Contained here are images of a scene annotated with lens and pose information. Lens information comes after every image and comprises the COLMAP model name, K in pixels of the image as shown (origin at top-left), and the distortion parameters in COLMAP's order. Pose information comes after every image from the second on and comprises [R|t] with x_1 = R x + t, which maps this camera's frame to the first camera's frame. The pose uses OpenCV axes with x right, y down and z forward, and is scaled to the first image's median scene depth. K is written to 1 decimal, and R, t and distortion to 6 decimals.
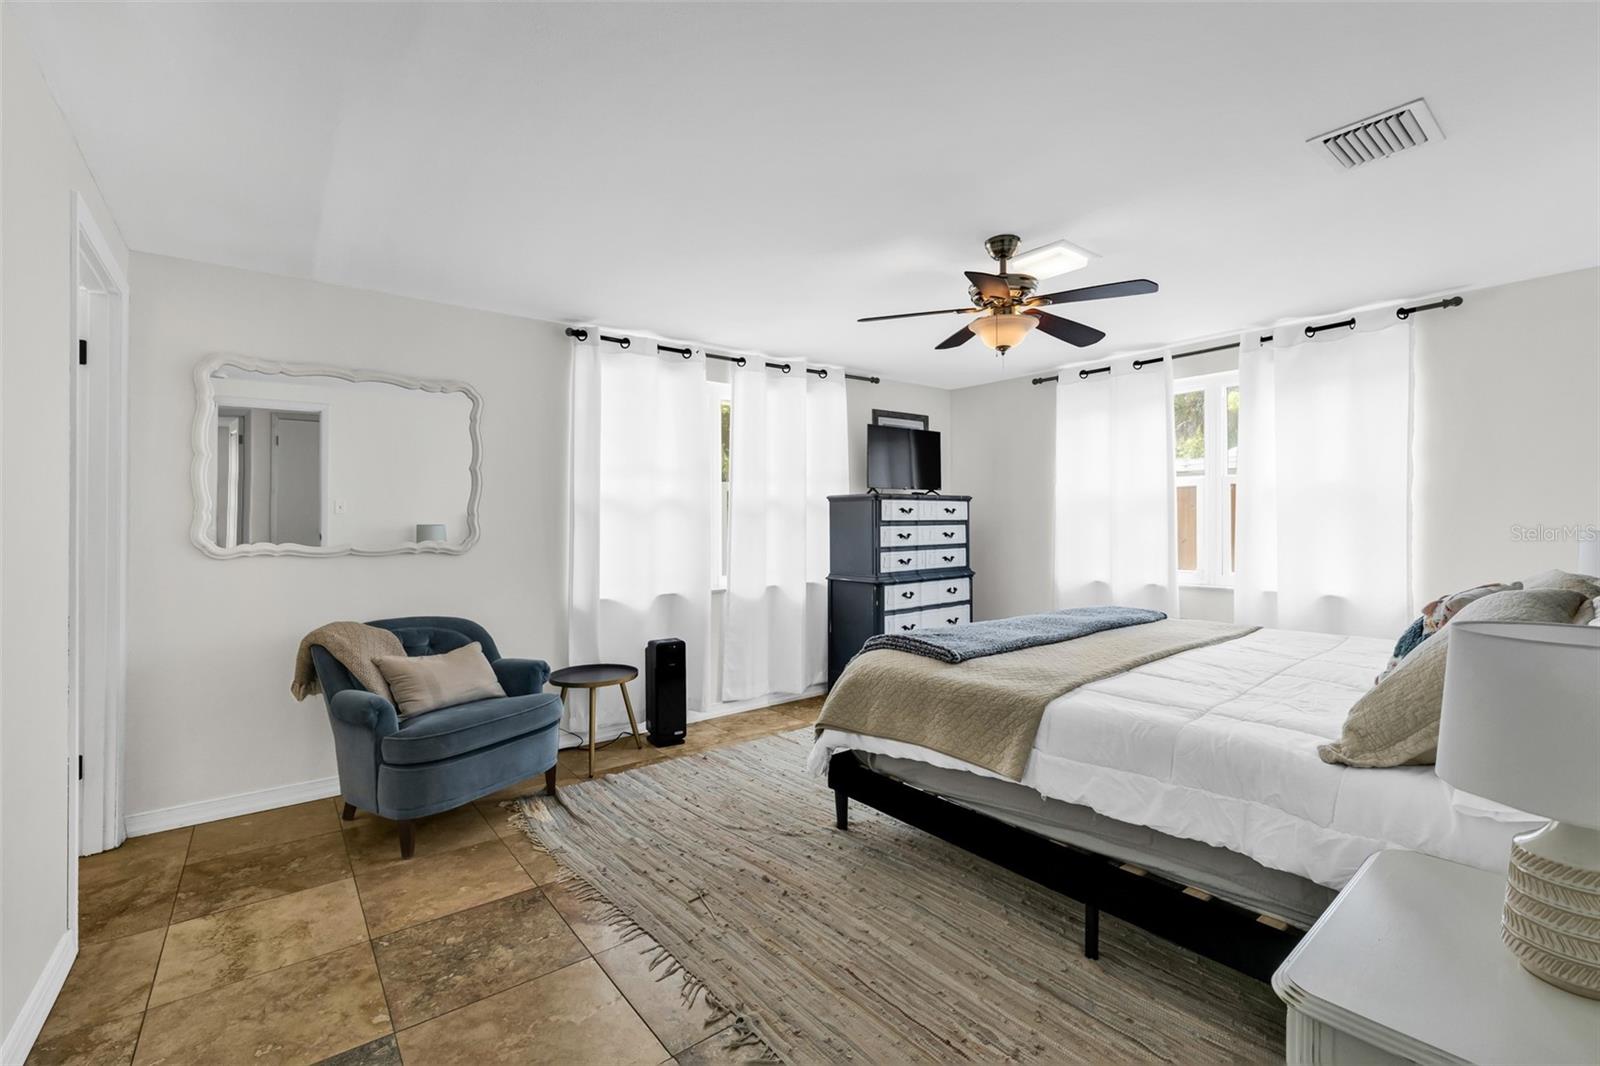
lens RADIAL K [[686.2, 0, 800.1], [0, 686.2, 525.9], [0, 0, 1]] dist [-0.017191, 0.000877]
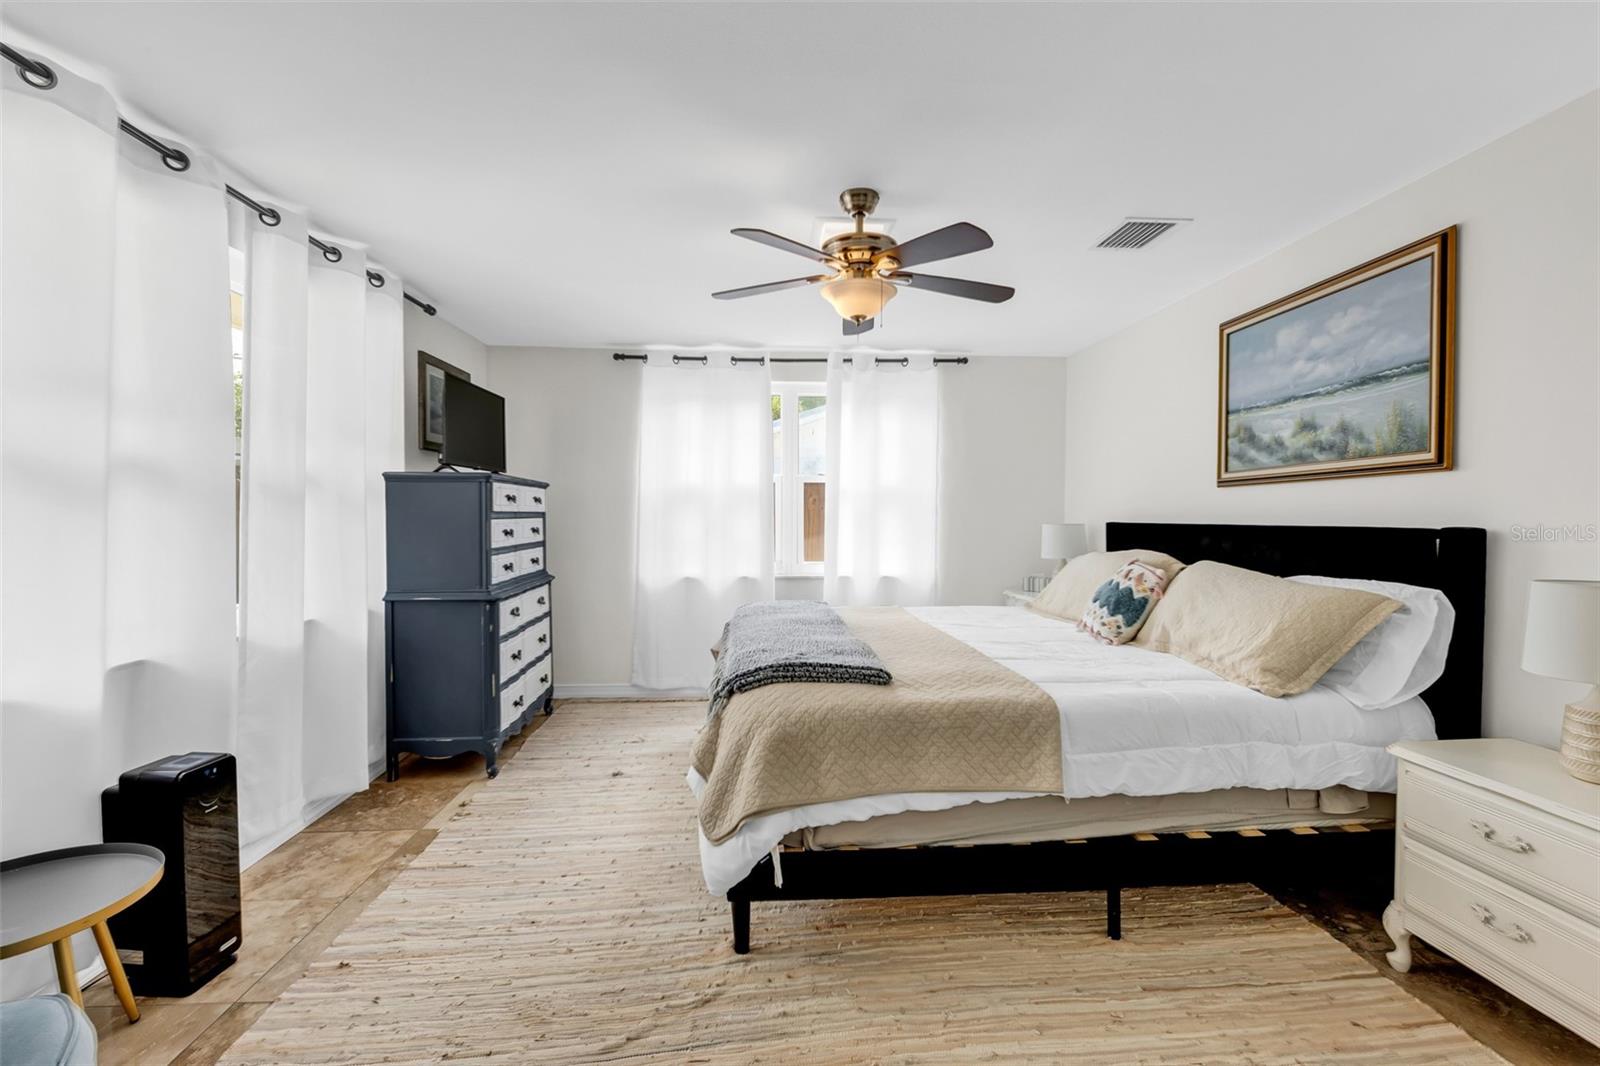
lens RADIAL K [[691.1, 0, 798.2], [0, 691.1, 526.5], [0, 0, 1]] dist [-0.009086, 0.000331]
pose [[0.569808, -0.004411, 0.821766, -0.371796], [-0.003556, 0.999963, 0.007834, 0.001726], [-0.821770, -0.007386, 0.569771, 0.427360]]
